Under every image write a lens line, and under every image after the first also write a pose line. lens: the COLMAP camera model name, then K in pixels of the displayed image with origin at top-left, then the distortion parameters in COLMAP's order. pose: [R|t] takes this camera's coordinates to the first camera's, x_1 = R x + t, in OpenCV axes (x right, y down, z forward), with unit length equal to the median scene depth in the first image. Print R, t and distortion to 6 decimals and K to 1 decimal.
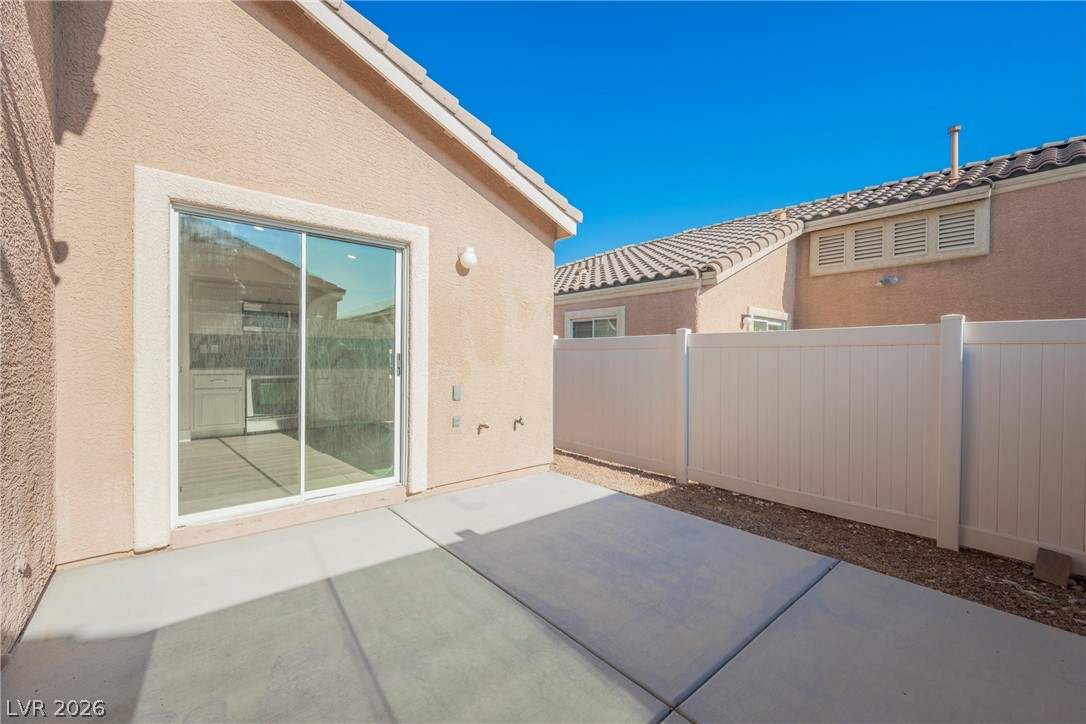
lens RADIAL K [[444.1, 0, 543.0], [0, 444.1, 362.0], [0, 0, 1]] dist [0.000342, 0.000103]
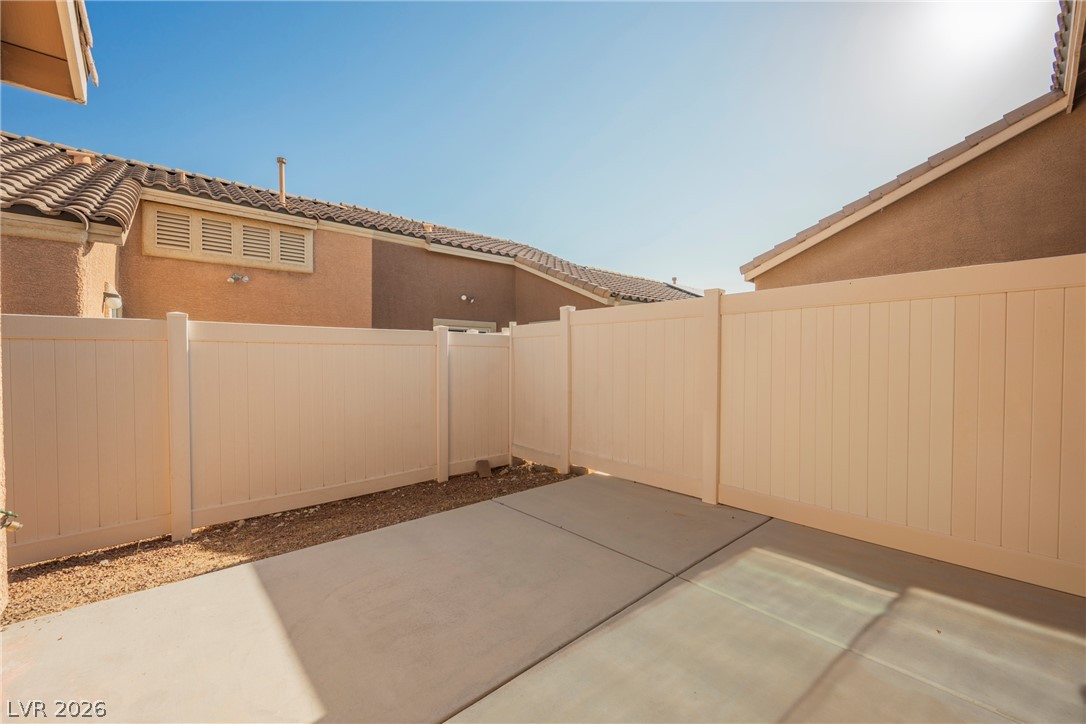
lens RADIAL K [[444.1, 0, 543.0], [0, 444.1, 362.0], [0, 0, 1]] dist [0.000342, 0.000103]
pose [[-0.036723, -0.022565, 0.999071, -0.317744], [0.009250, 0.999695, 0.022920, -0.008244], [-0.999283, 0.010083, -0.036503, 0.381410]]
